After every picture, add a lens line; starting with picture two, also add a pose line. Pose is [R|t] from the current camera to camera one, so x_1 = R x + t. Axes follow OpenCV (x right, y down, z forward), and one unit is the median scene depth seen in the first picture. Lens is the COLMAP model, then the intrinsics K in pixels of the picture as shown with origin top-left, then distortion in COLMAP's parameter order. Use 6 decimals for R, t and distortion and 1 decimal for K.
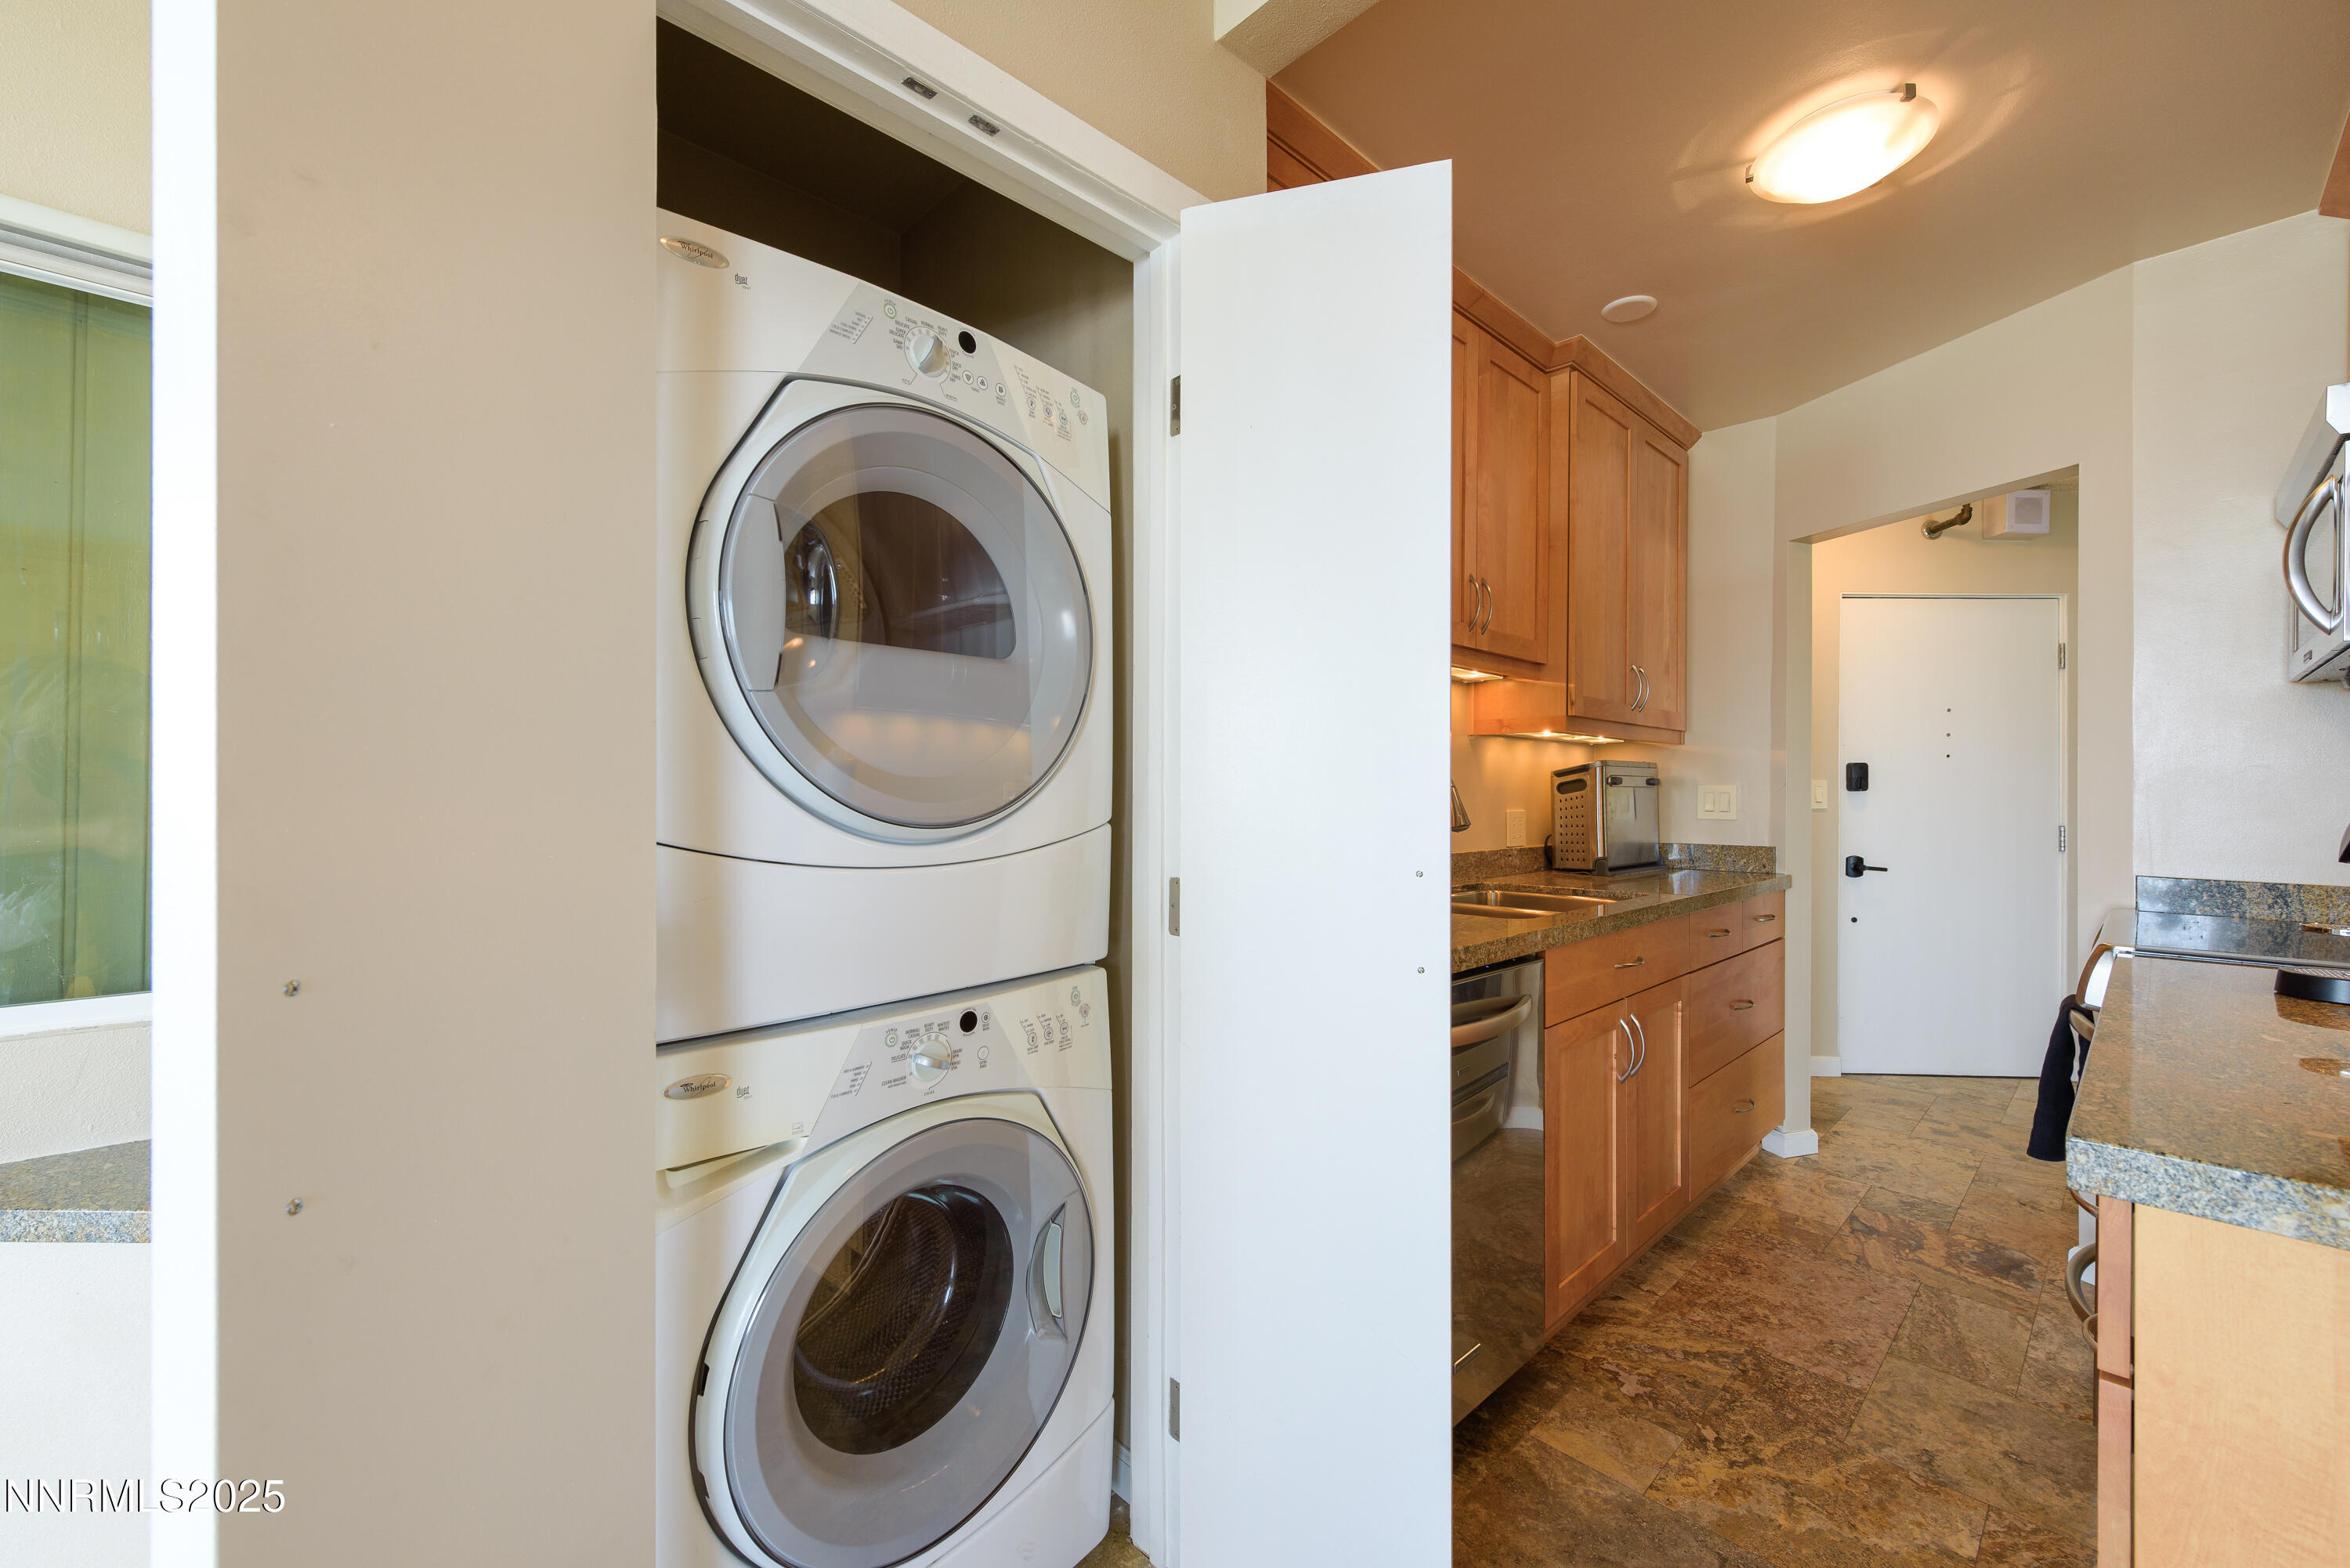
lens RADIAL K [[944.2, 0, 1173.4], [0, 944.2, 790.9], [0, 0, 1]] dist [0.009144, -0.000679]
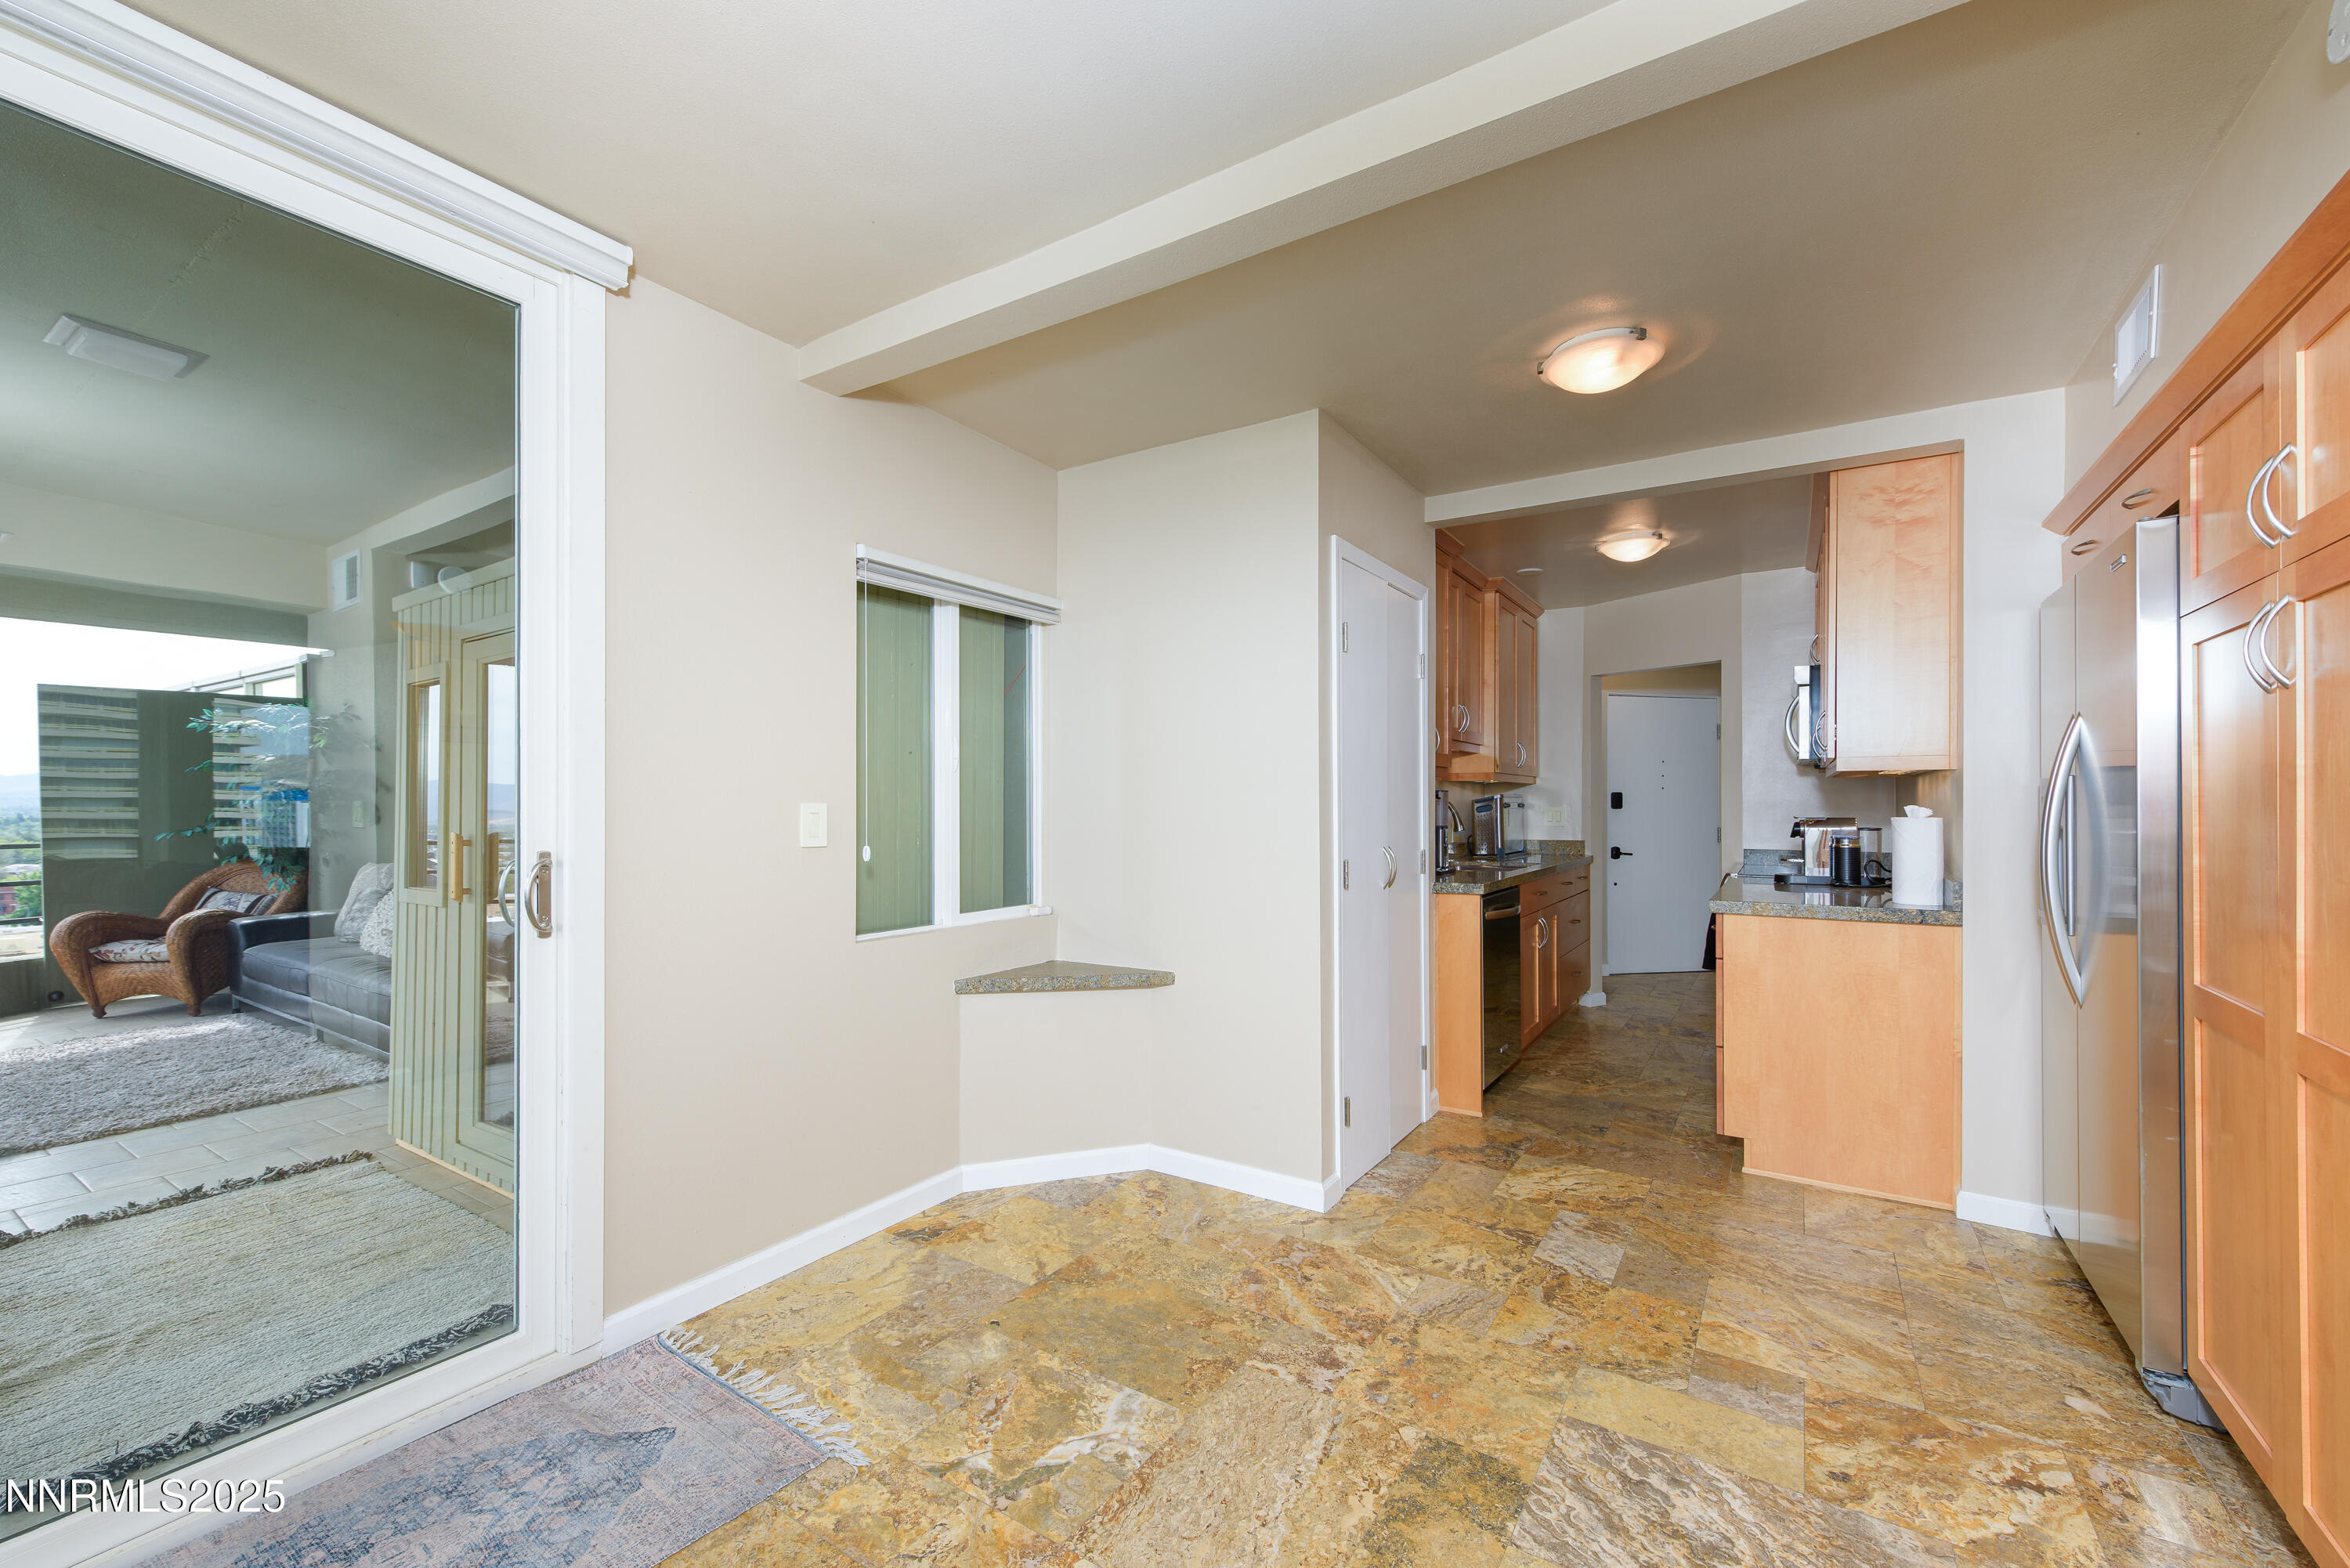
lens RADIAL K [[944.2, 0, 1143.9], [0, 944.2, 795.4], [0, 0, 1]] dist [0.009144, -0.000679]
pose [[0.980421, -0.001885, 0.196904, -0.657702], [0.003154, 0.999976, -0.006132, -0.023763], [-0.196887, 0.006633, 0.980404, -0.737687]]
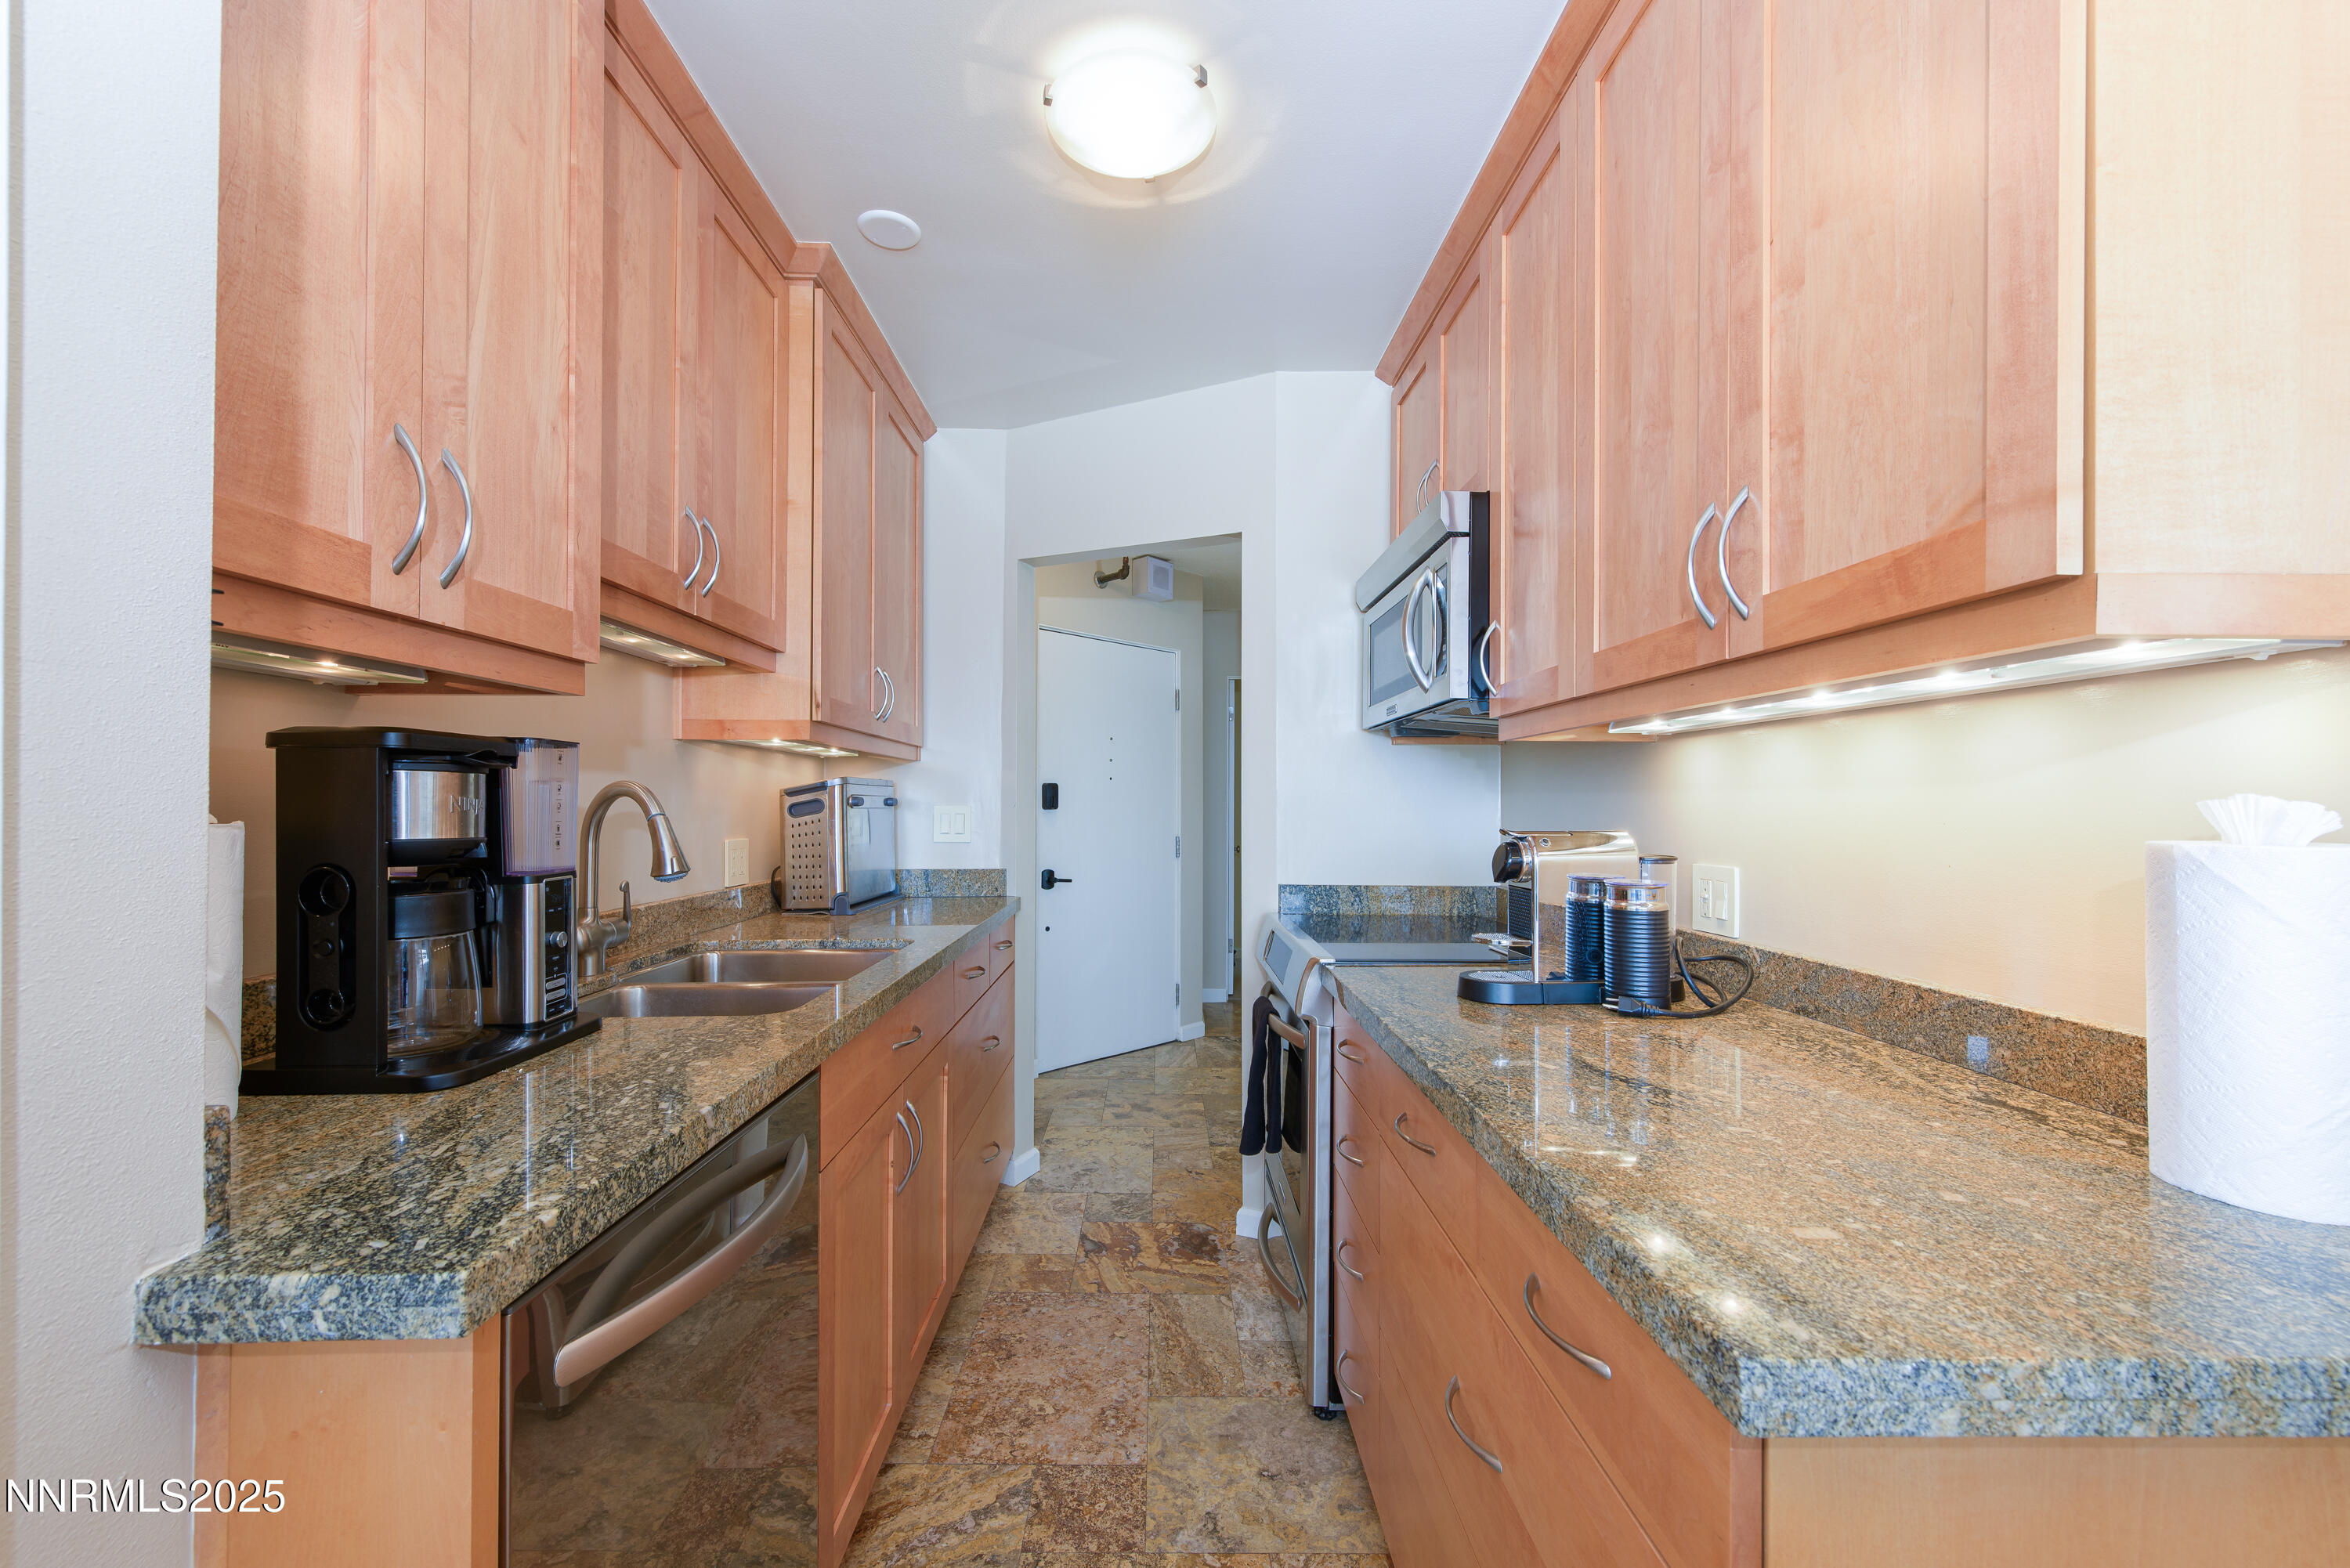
lens RADIAL K [[944.2, 0, 1175.1], [0, 944.2, 798.8], [0, 0, 1]] dist [0.009144, -0.000679]
pose [[0.681572, 0.003198, 0.731744, 0.045393], [-0.000523, 0.999992, -0.003883, -0.011190], [-0.731751, 0.002264, 0.681568, 0.237618]]
